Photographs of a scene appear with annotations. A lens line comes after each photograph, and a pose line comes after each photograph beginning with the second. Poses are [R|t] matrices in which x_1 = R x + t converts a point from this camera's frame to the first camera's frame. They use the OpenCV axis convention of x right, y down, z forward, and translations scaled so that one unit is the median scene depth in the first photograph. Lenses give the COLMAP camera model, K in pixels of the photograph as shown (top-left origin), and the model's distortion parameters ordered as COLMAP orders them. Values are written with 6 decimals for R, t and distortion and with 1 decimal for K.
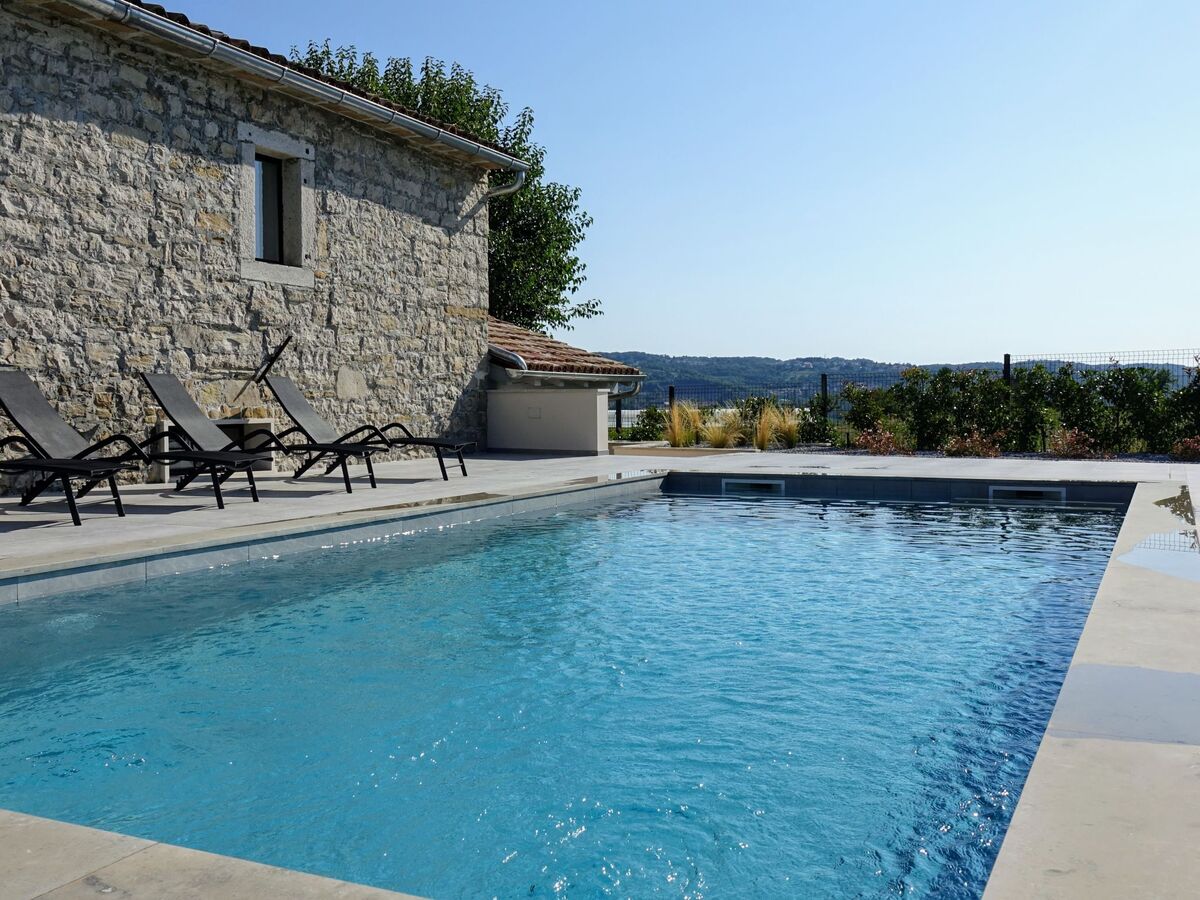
lens RADIAL K [[1100.4, 0, 605.7], [0, 1100.4, 445.8], [0, 0, 1]] dist [0.001044, -0.009322]
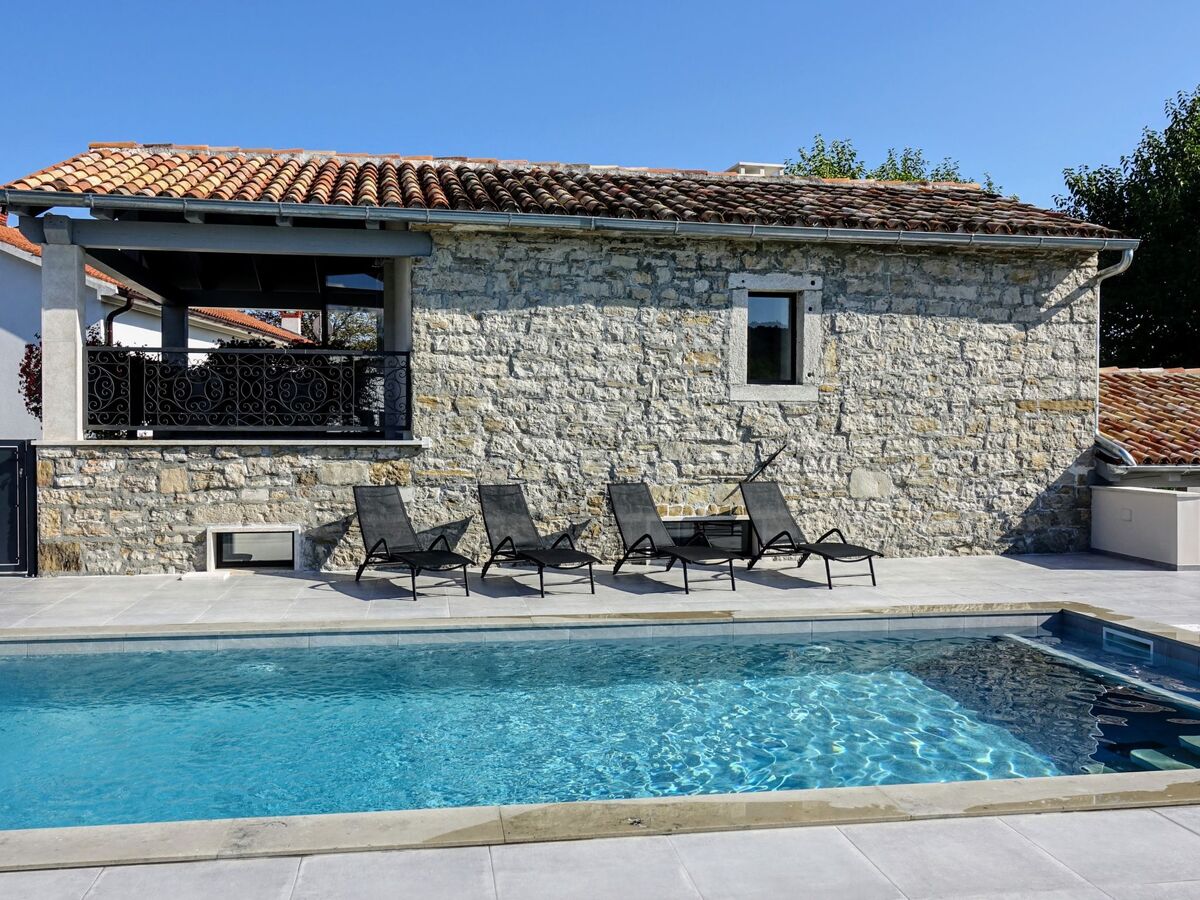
lens RADIAL K [[1100.4, 0, 605.7], [0, 1100.4, 445.8], [0, 0, 1]] dist [0.001044, -0.009322]
pose [[0.610170, 0.016644, -0.792096, 0.562187], [-0.040870, 0.999109, -0.010489, -0.085725], [0.791216, 0.038773, 0.610306, 0.151387]]
